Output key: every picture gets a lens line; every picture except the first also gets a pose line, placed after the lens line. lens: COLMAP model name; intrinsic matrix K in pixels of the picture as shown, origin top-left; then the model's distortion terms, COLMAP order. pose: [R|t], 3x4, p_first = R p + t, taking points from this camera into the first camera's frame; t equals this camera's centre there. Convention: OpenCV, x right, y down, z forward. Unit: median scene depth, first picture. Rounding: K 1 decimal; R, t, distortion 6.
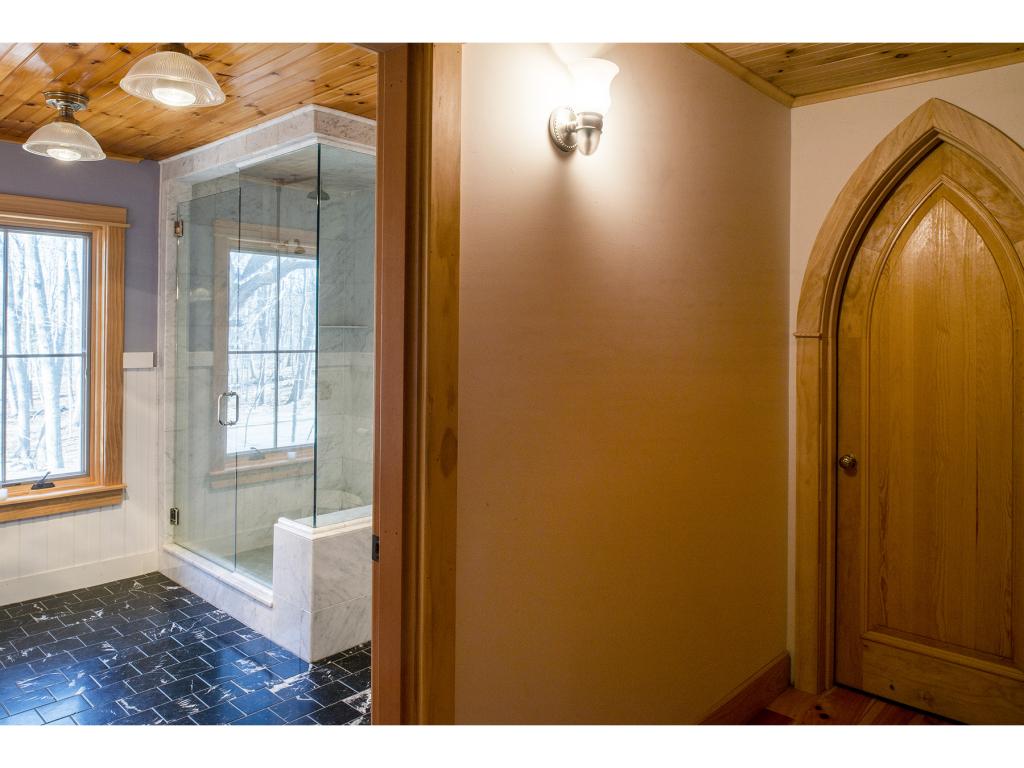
lens RADIAL K [[728.9, 0, 513.6], [0, 728.9, 359.6], [0, 0, 1]] dist [-0.001983, -0.000521]
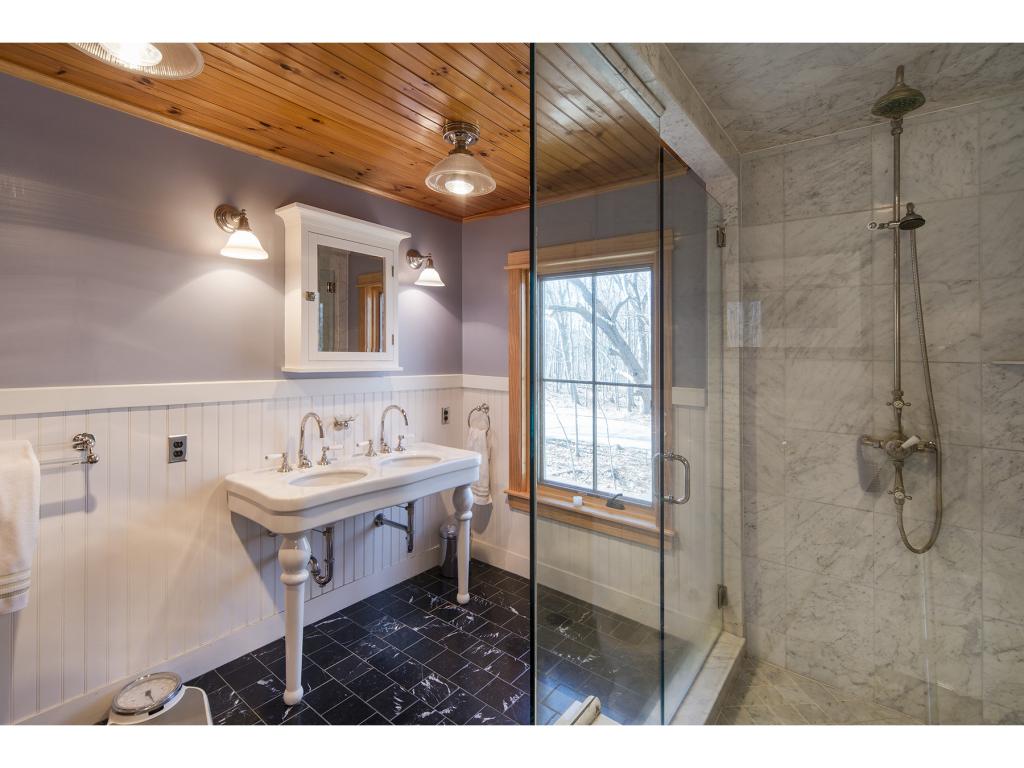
lens RADIAL K [[466.9, 0, 512.8], [0, 466.9, 355.1], [0, 0, 1]] dist [-0.000598, -0.000079]
pose [[0.092235, -0.005070, -0.995724, 0.029647], [-0.061589, 0.998043, -0.010787, -0.032003], [0.993831, 0.062321, 0.091743, 0.771036]]
